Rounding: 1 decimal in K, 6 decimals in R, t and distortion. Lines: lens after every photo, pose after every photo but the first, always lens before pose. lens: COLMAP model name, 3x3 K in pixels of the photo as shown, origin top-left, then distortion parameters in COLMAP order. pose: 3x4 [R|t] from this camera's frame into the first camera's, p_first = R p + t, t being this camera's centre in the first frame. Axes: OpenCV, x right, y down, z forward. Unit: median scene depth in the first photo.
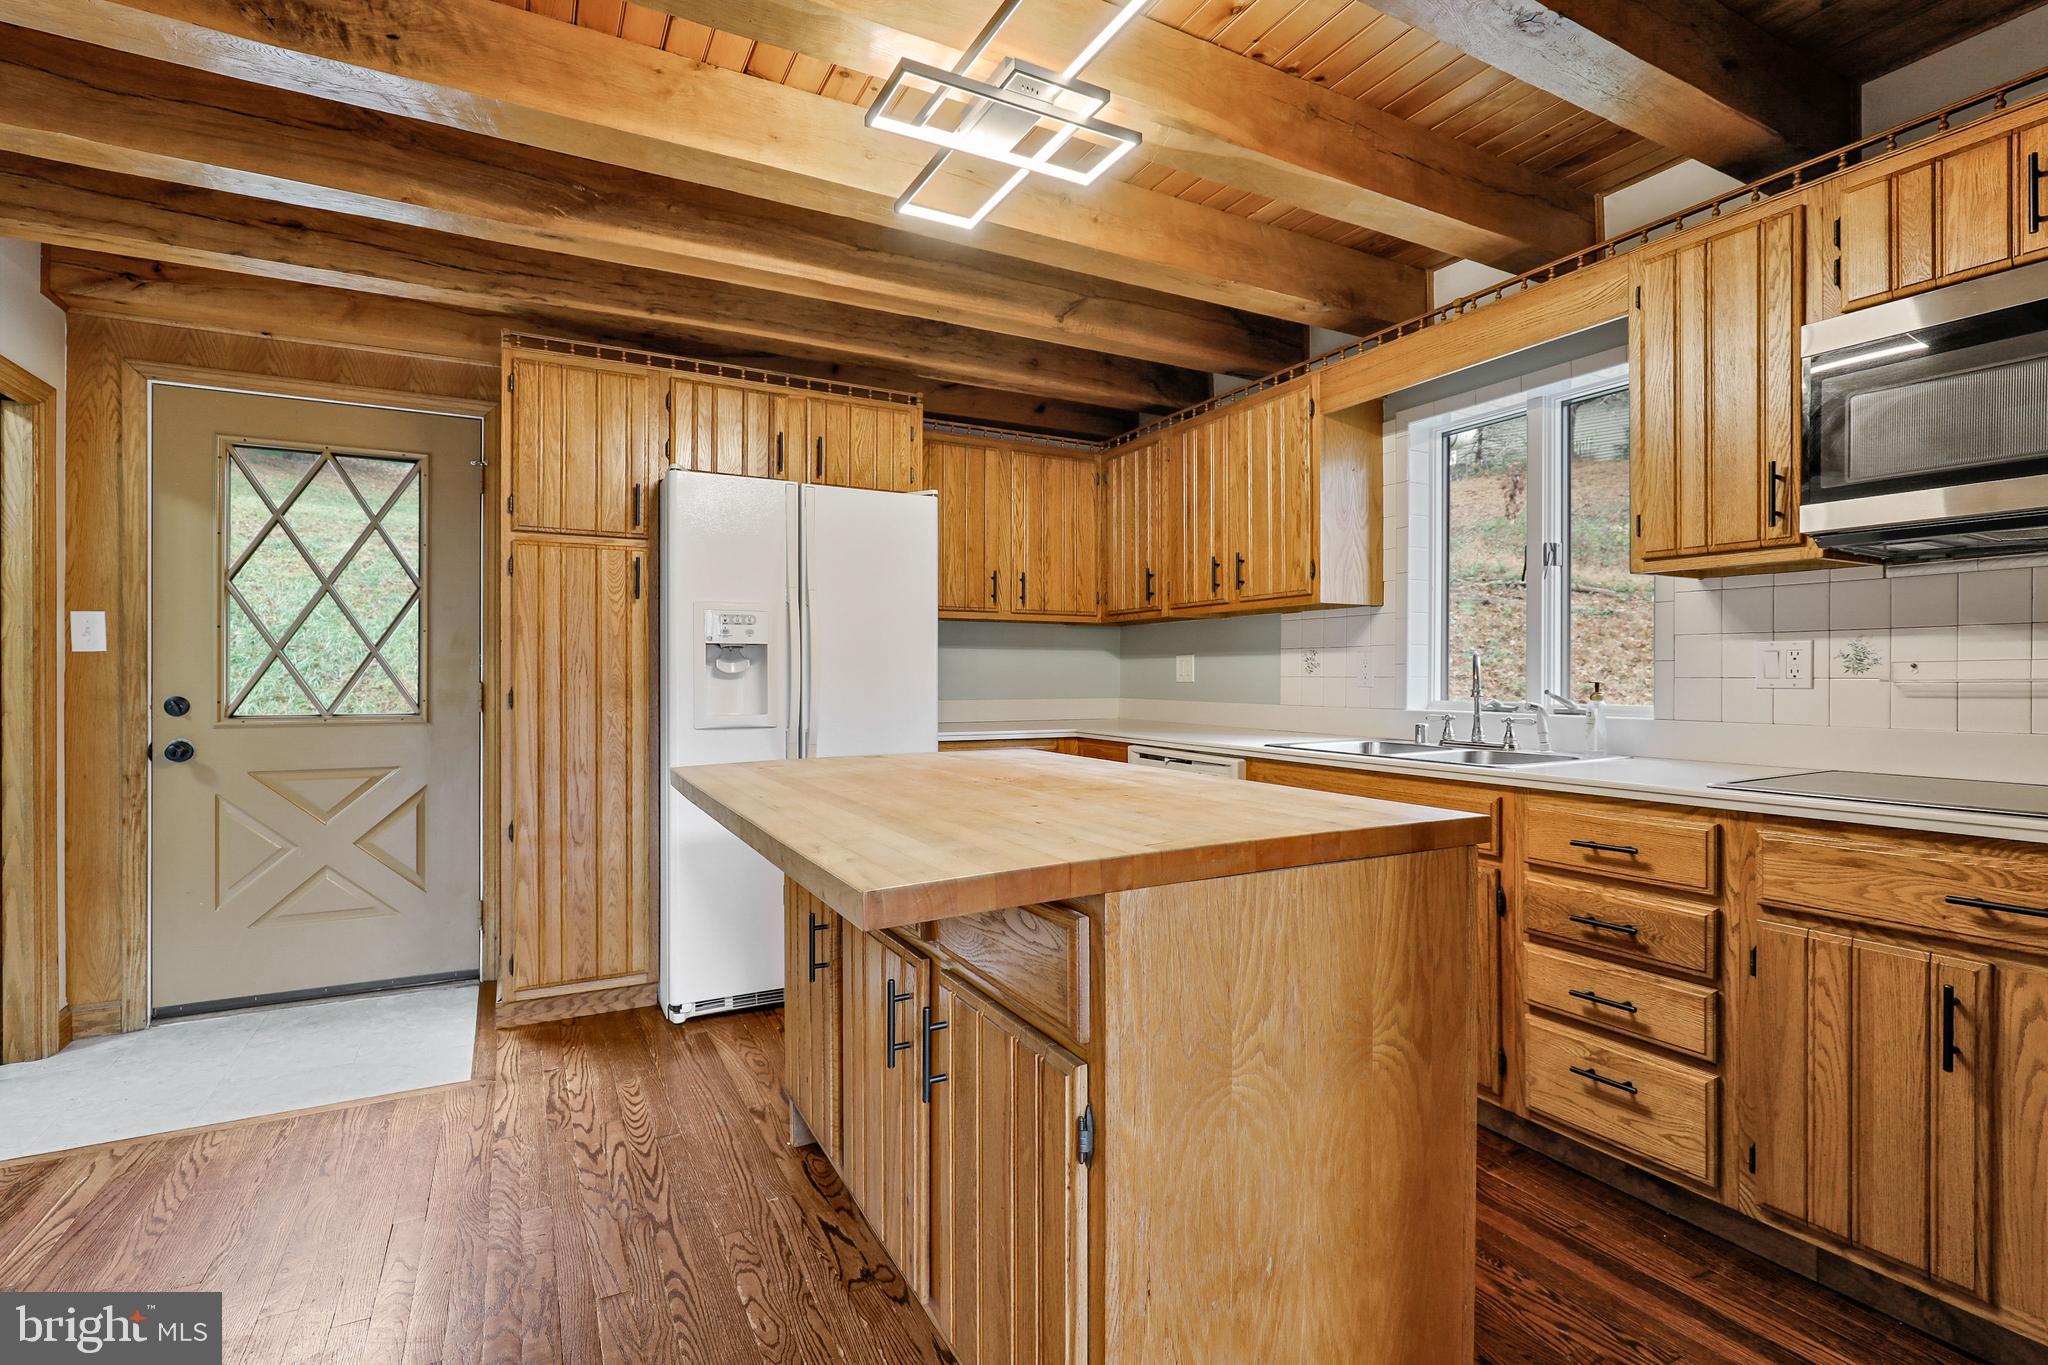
lens RADIAL K [[966.9, 0, 1059.0], [0, 966.9, 673.1], [0, 0, 1]] dist [-0.000899, 0.000556]
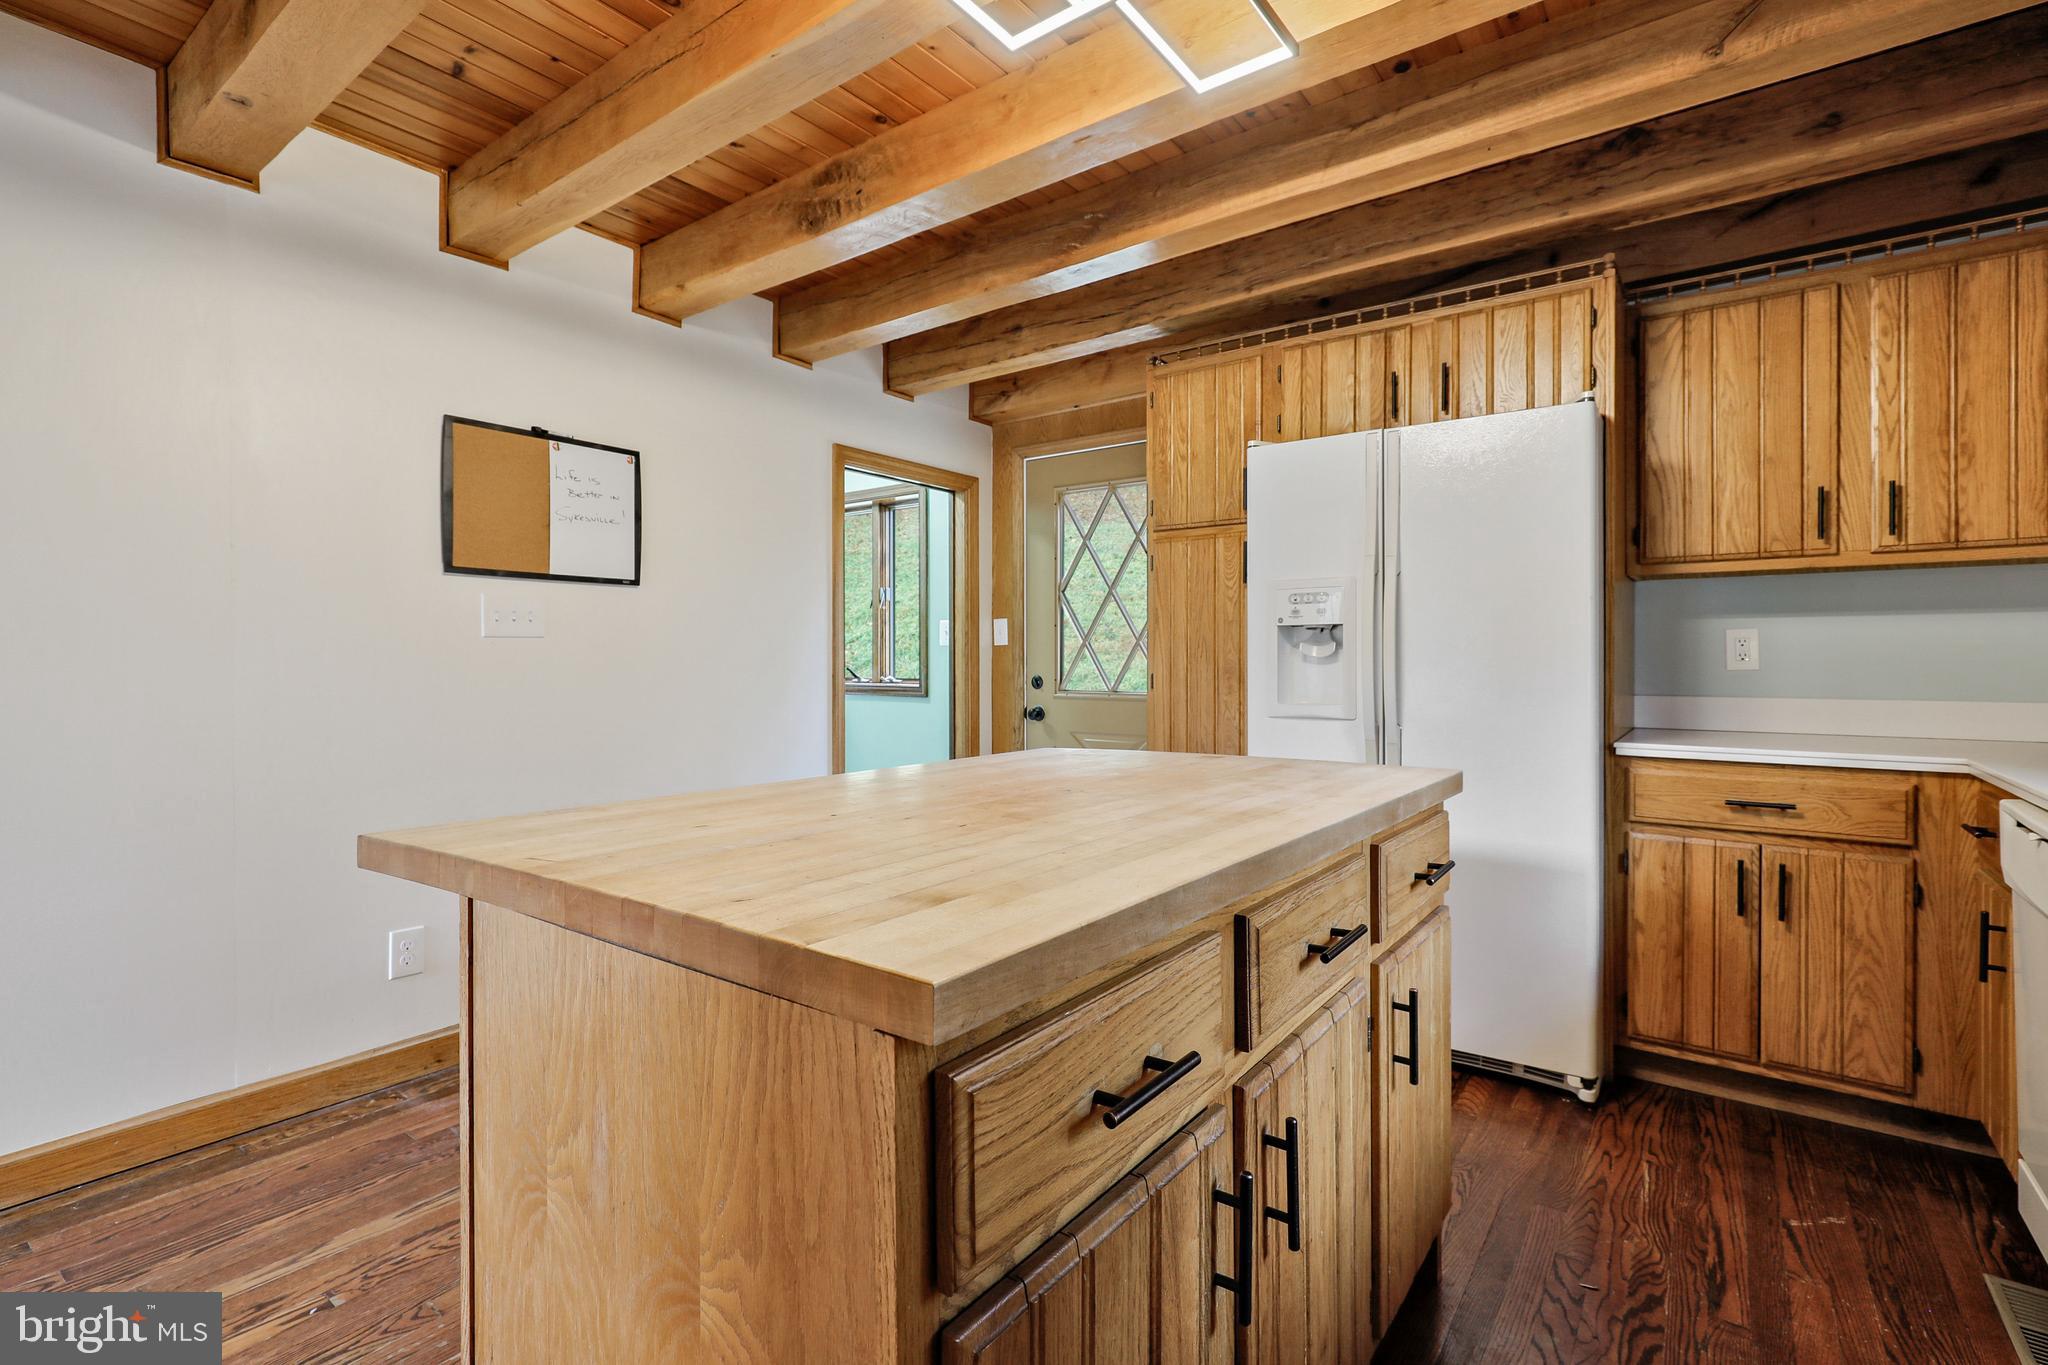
lens RADIAL K [[966.9, 0, 1020.0], [0, 966.9, 665.2], [0, 0, 1]] dist [-0.000899, 0.000556]
pose [[0.399643, 0.003262, -0.916665, 0.382393], [0.004326, 0.999976, 0.005445, 0.001363], [0.916660, -0.006142, 0.399620, 0.387089]]
